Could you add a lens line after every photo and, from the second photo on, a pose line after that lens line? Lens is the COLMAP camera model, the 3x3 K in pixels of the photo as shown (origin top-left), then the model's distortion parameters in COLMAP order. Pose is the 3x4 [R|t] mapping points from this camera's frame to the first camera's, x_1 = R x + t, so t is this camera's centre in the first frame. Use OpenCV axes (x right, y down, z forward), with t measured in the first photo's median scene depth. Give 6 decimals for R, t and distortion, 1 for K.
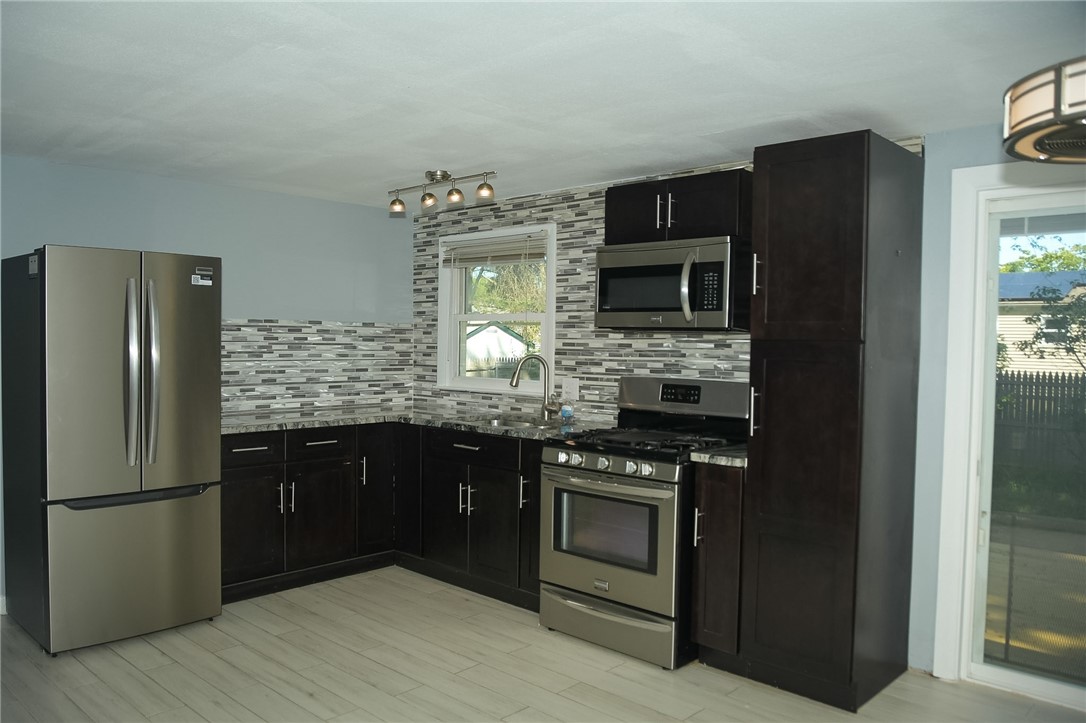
lens RADIAL K [[840.3, 0, 543.0], [0, 840.3, 361.5], [0, 0, 1]] dist [-0.045419, -0.000157]
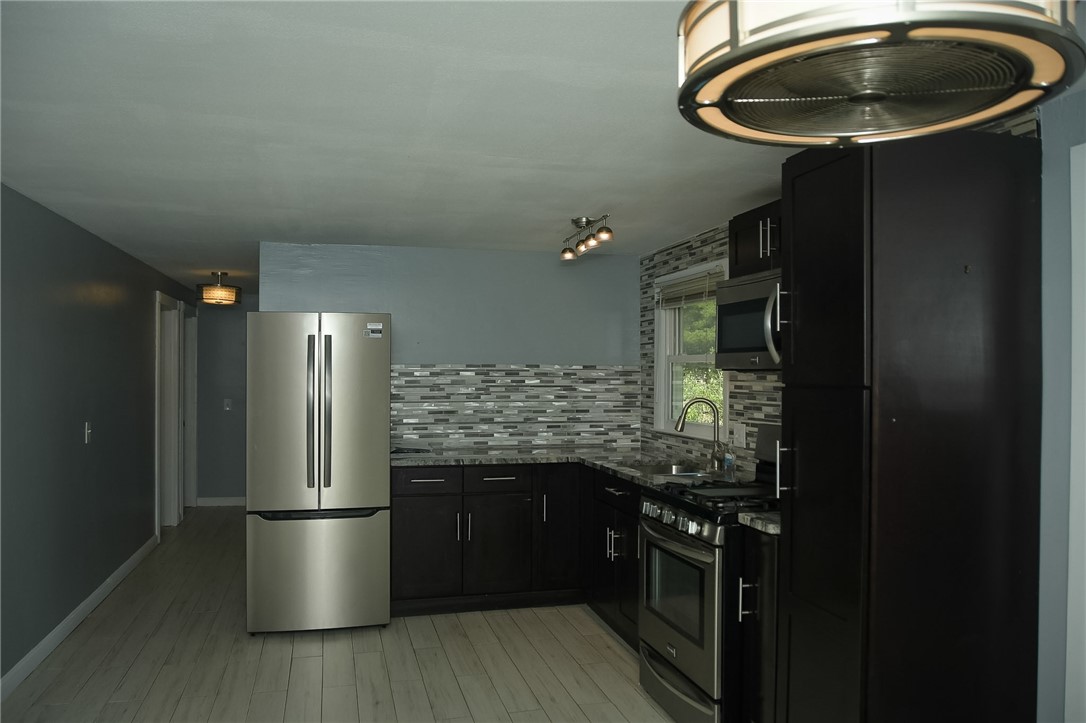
lens RADIAL K [[840.3, 0, 543.0], [0, 840.3, 361.5], [0, 0, 1]] dist [-0.045419, -0.000157]
pose [[0.842393, -0.016291, -0.538617, 0.332330], [-0.007620, 0.999083, -0.042136, -0.007667], [0.538809, 0.039600, 0.841497, 0.104135]]
